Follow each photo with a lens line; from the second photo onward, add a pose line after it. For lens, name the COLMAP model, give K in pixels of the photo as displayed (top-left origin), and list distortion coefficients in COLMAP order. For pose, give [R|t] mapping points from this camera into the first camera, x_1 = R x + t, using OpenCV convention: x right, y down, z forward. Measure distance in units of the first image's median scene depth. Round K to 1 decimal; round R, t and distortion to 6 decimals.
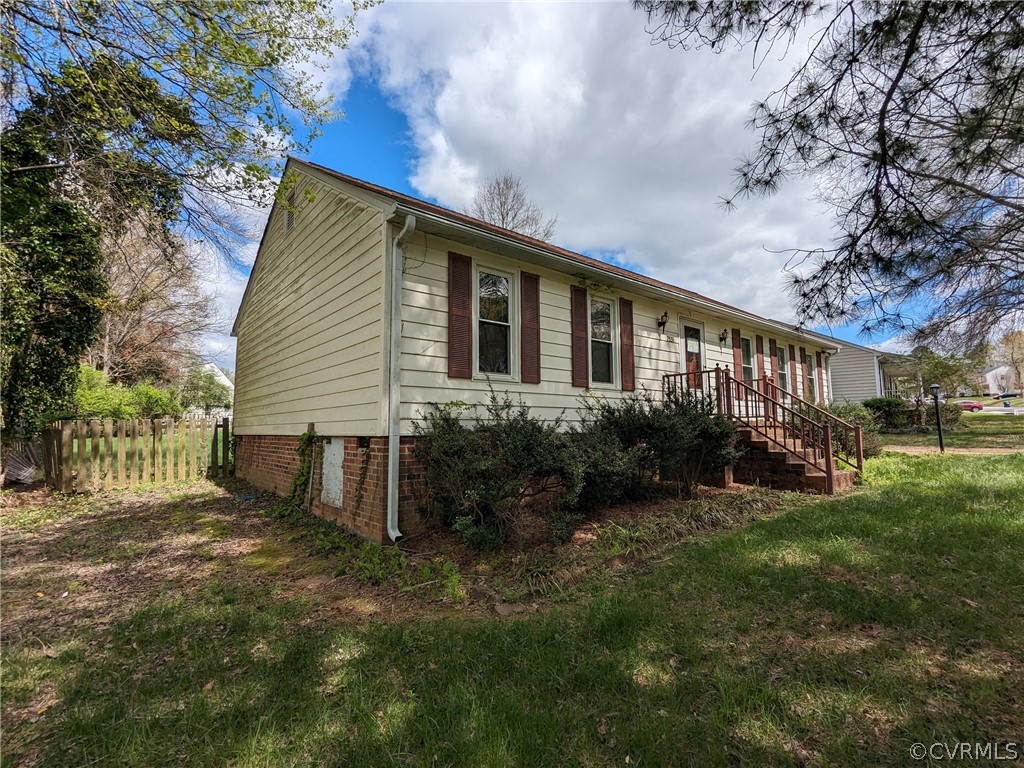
lens RADIAL K [[486.4, 0, 512.0], [0, 486.4, 384.0], [0, 0, 1]] dist [0.001576, 0.000947]
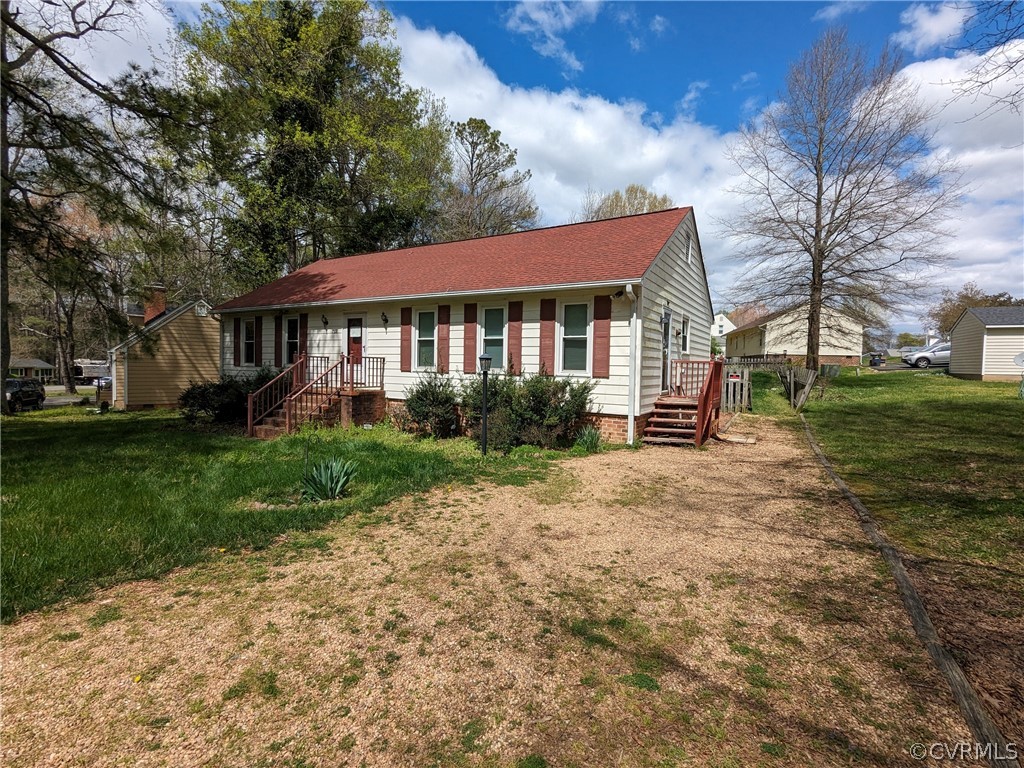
lens RADIAL K [[486.4, 0, 512.0], [0, 486.4, 384.0], [0, 0, 1]] dist [0.001576, 0.000947]
pose [[0.313996, -0.056687, -0.947730, 1.762065], [-0.017706, 0.997693, -0.065542, 0.142858], [0.949259, 0.037360, 0.312268, 0.998345]]
